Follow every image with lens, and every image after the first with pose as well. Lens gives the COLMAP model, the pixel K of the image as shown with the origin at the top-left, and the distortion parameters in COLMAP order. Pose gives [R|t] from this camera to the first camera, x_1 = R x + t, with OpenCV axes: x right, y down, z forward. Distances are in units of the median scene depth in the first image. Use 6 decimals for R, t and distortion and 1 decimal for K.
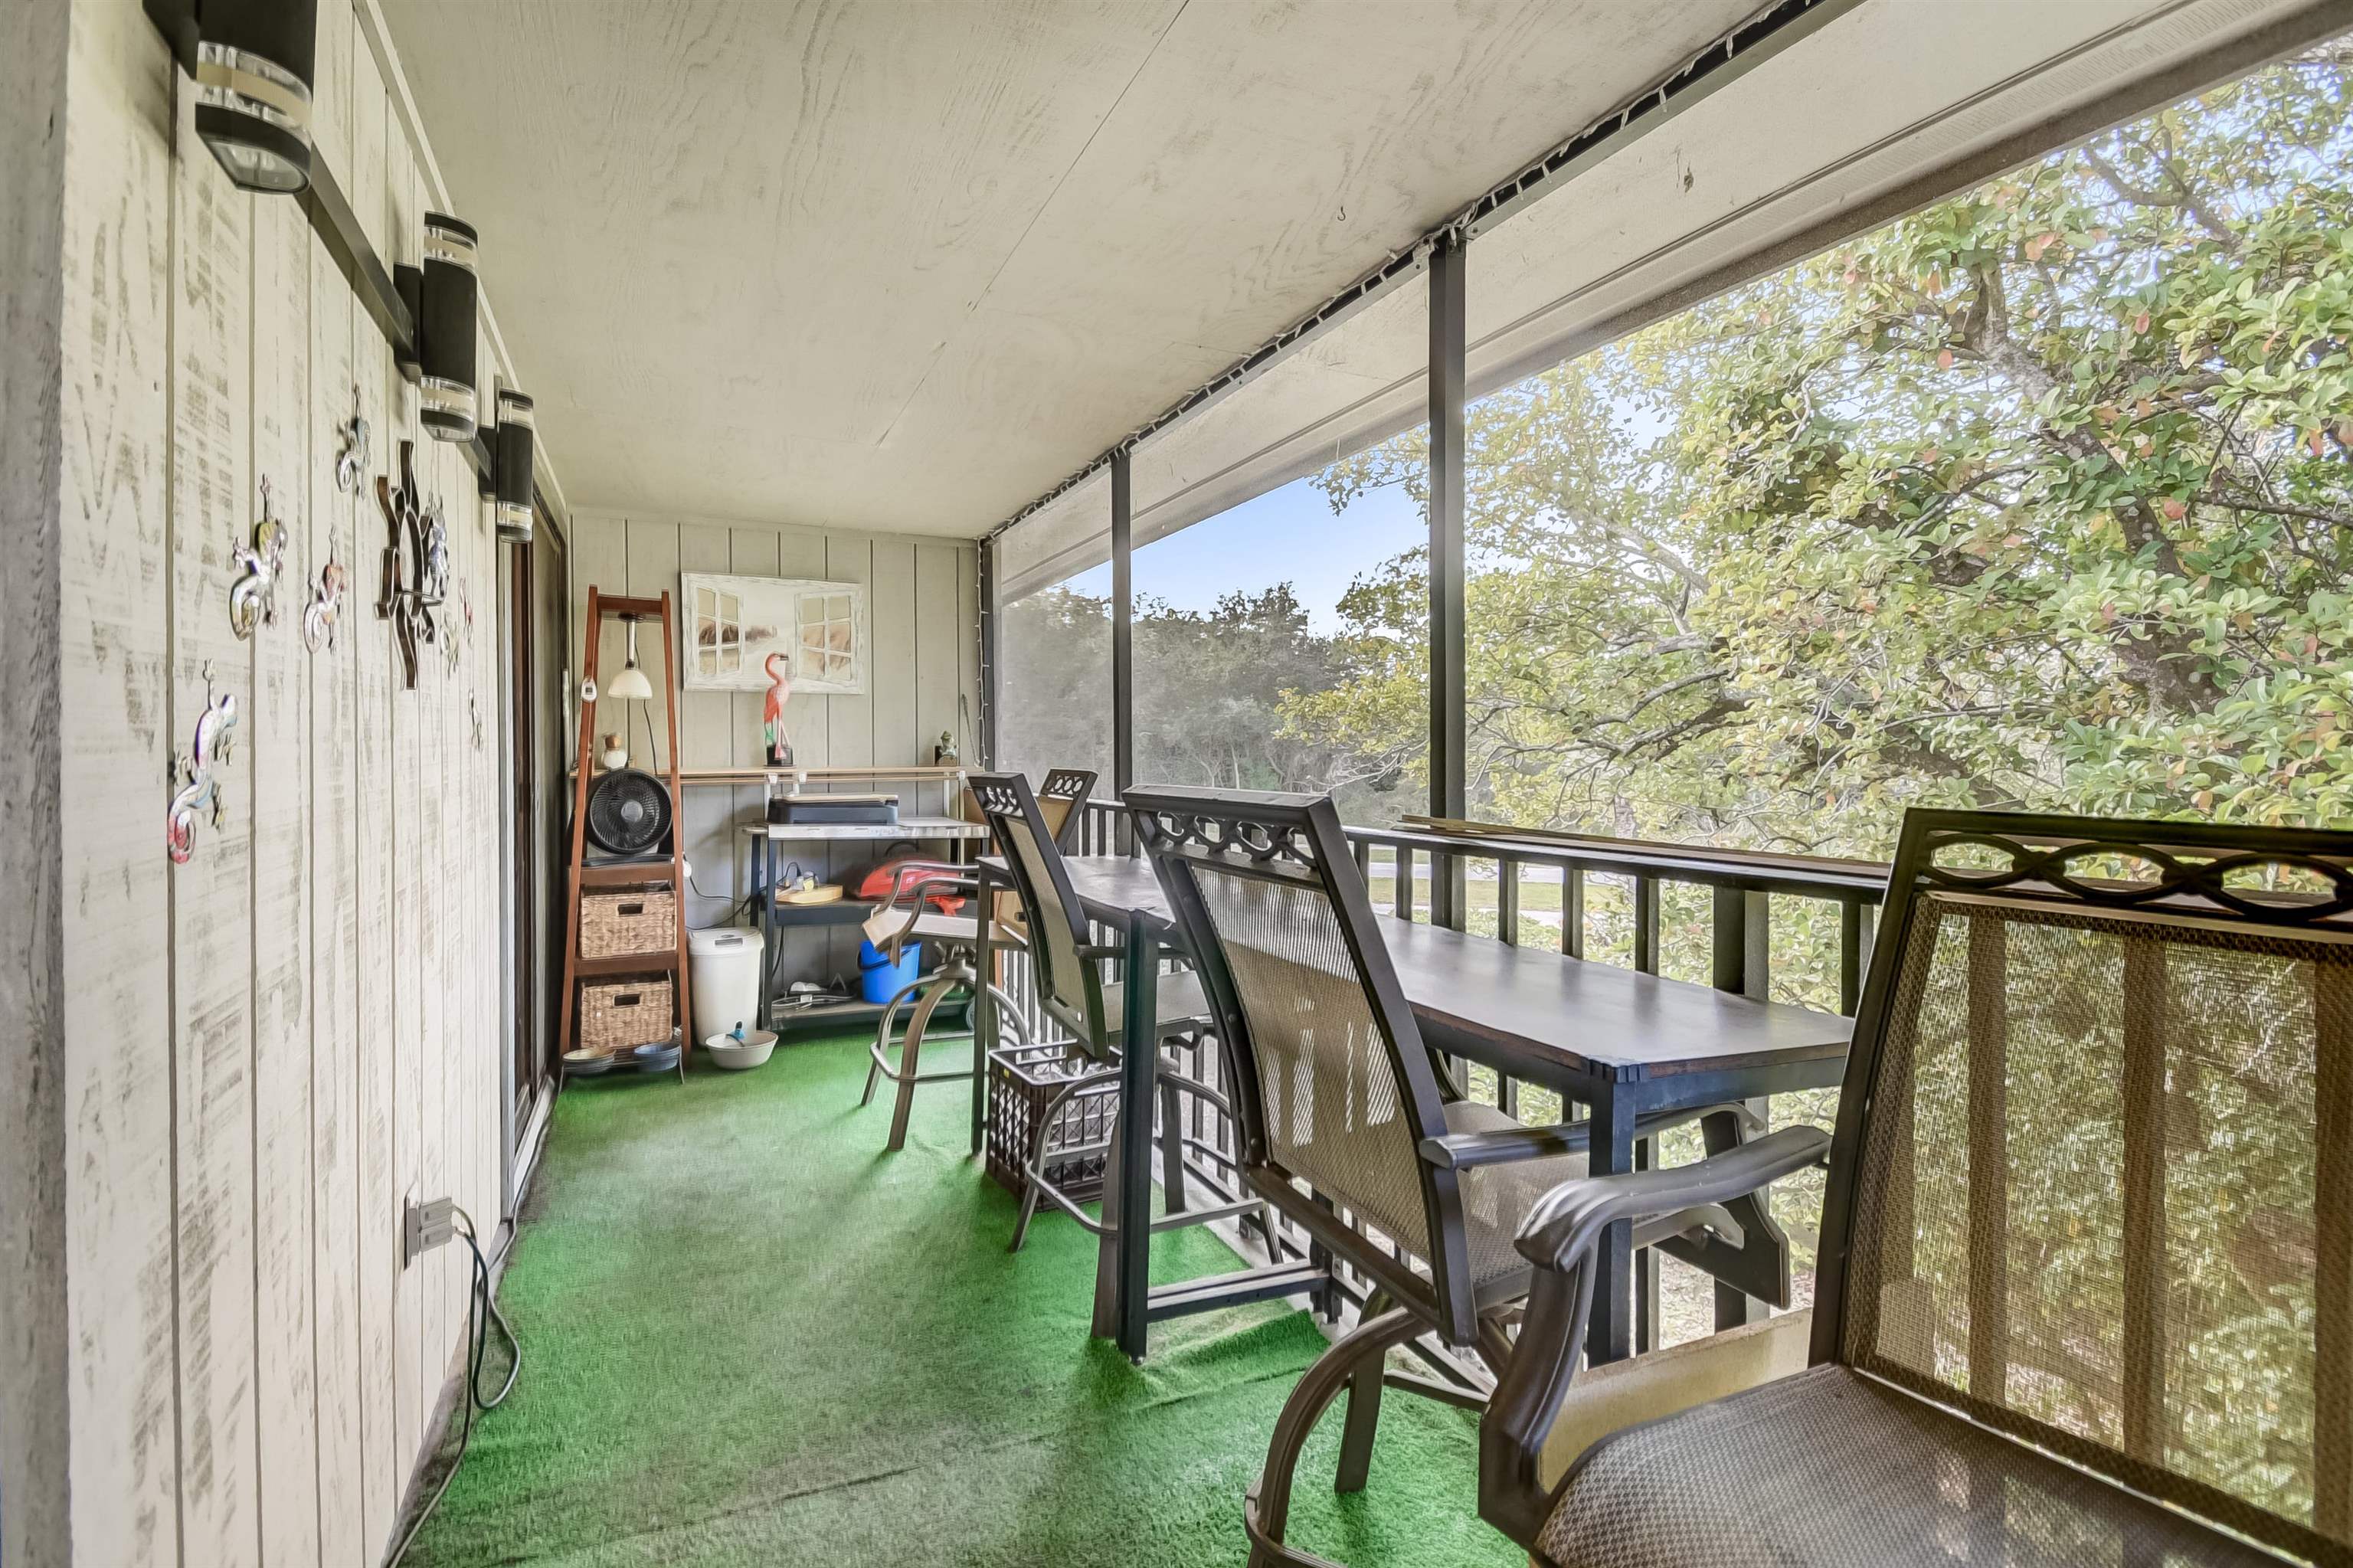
lens RADIAL K [[1073.6, 0, 1174.5], [0, 1073.6, 768.2], [0, 0, 1]] dist [0.017236, -0.024703]
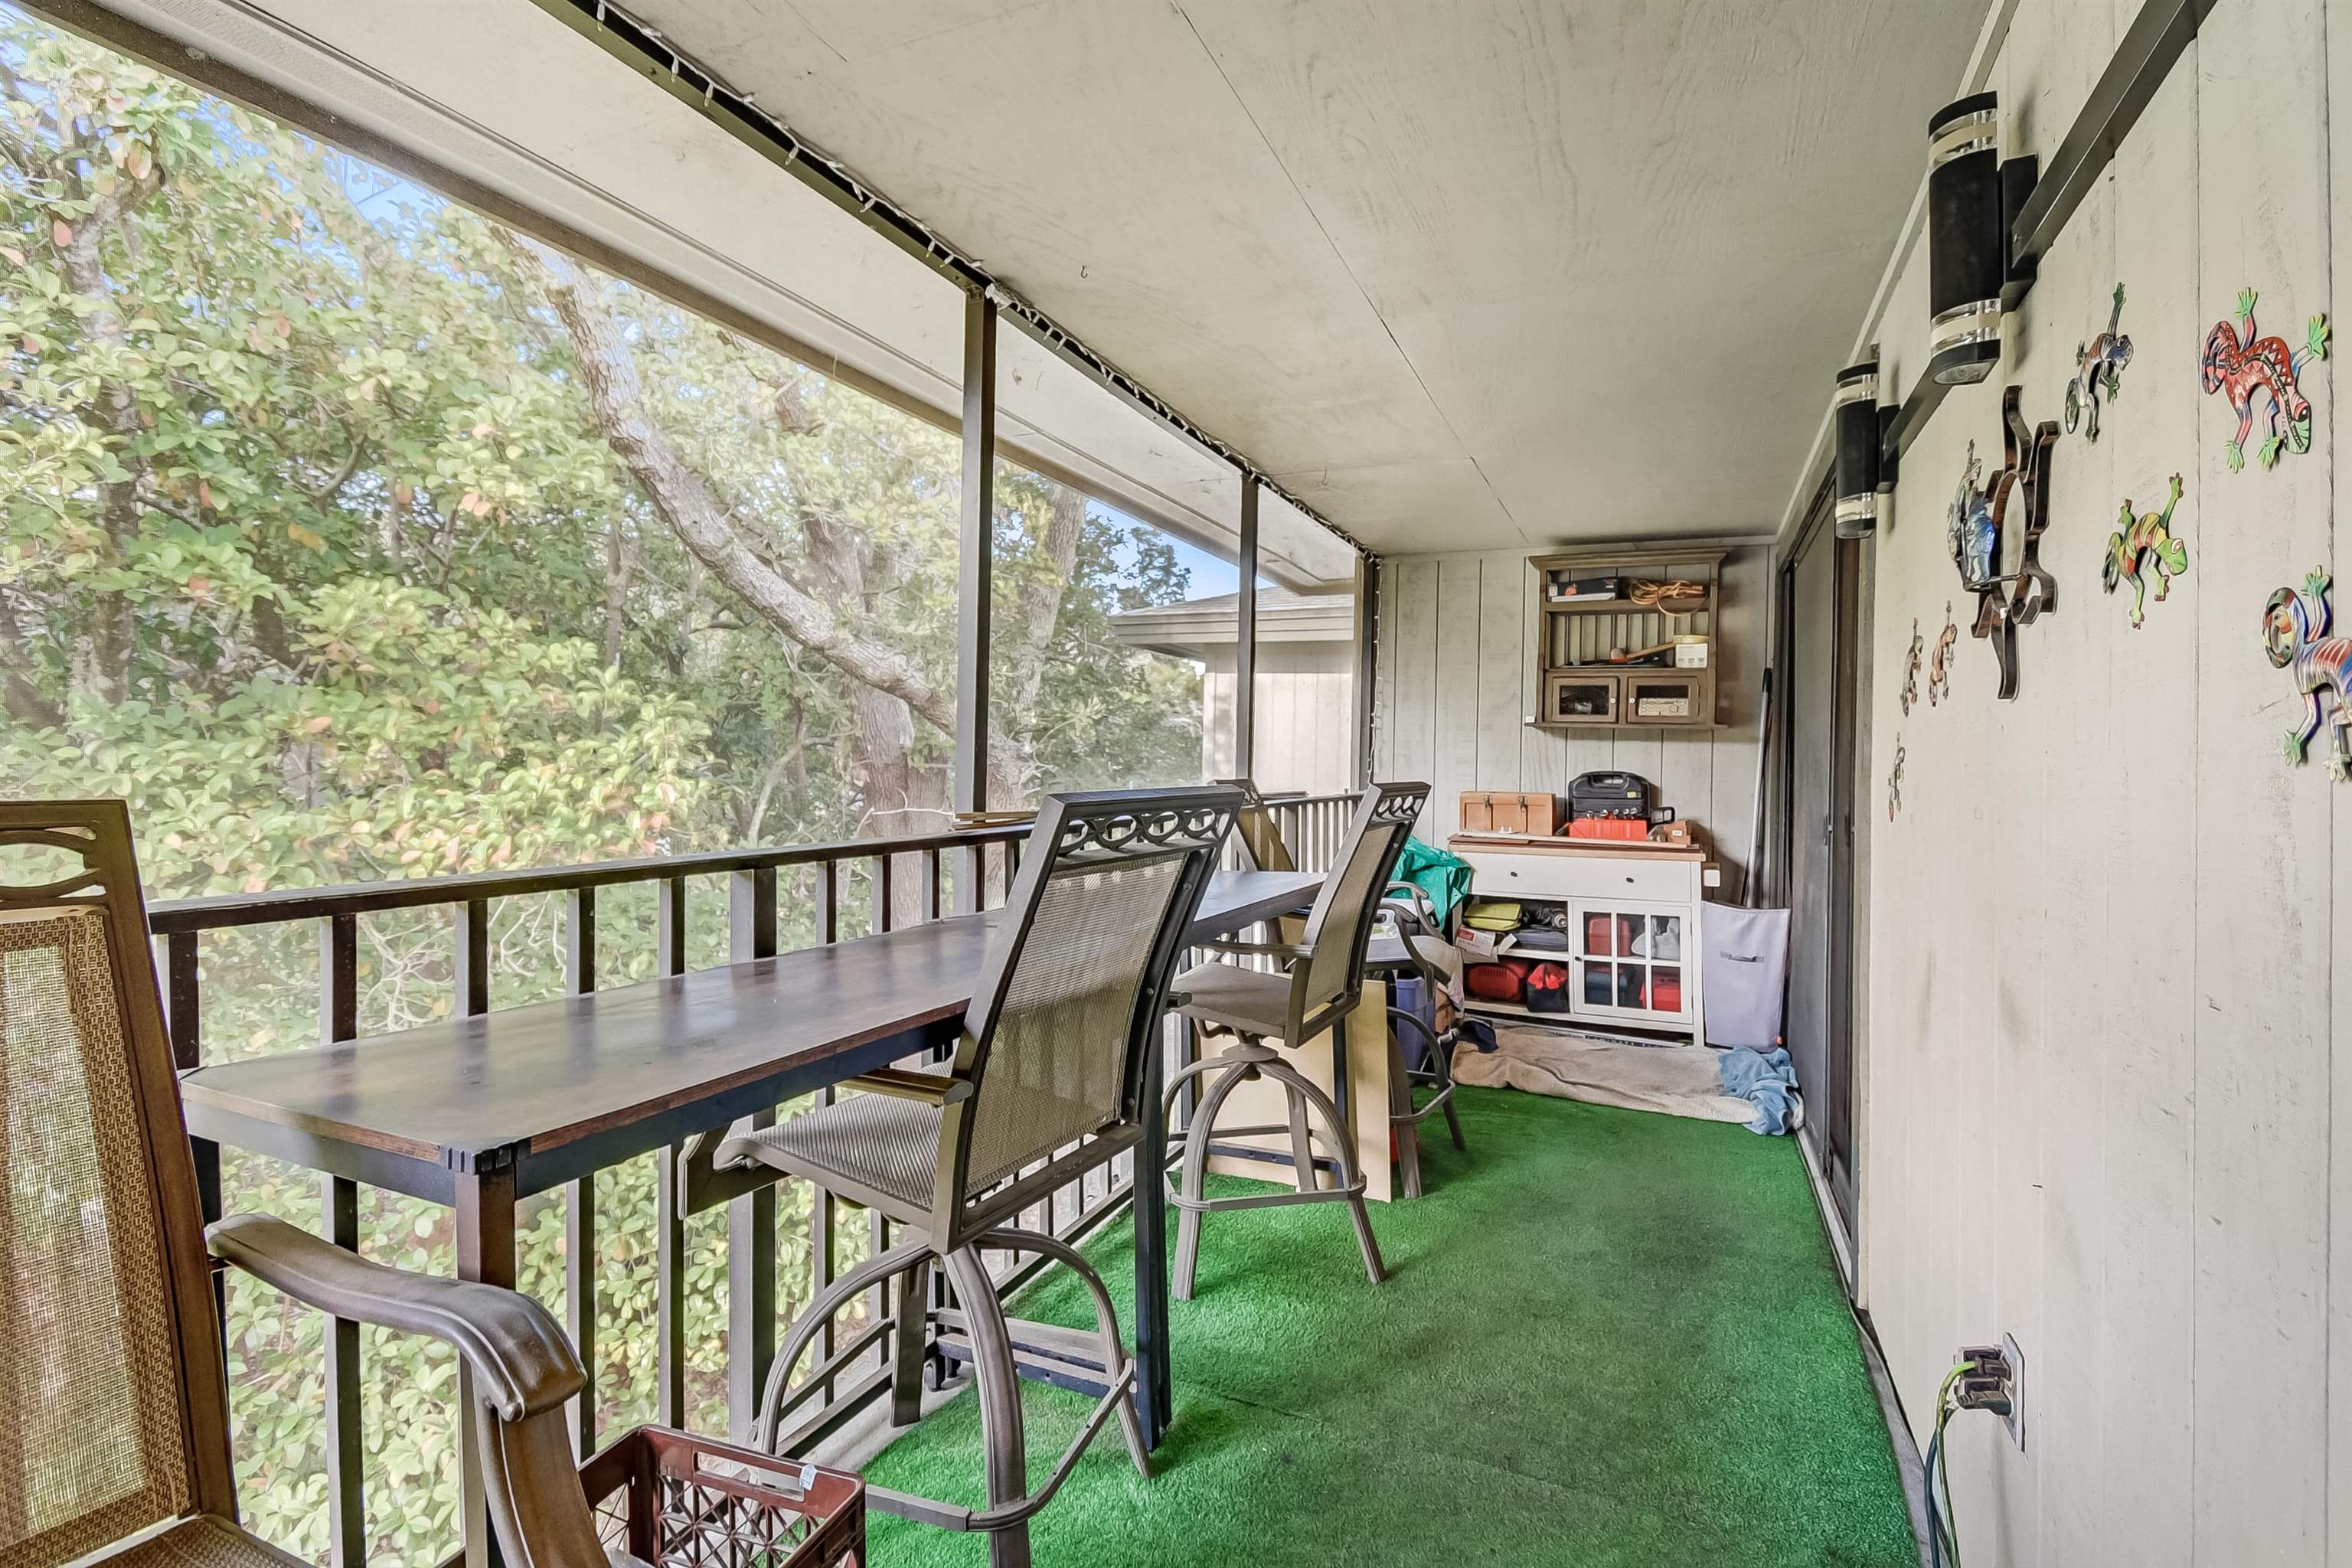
lens RADIAL K [[1073.1, 0, 1174.0], [0, 1073.1, 768.2], [0, 0, 1]] dist [0.017236, -0.024703]
pose [[-0.634335, -0.018073, 0.772847, -0.696095], [-0.015130, 0.999825, 0.010962, -0.014020], [-0.772910, -0.004740, -0.634498, 1.469820]]
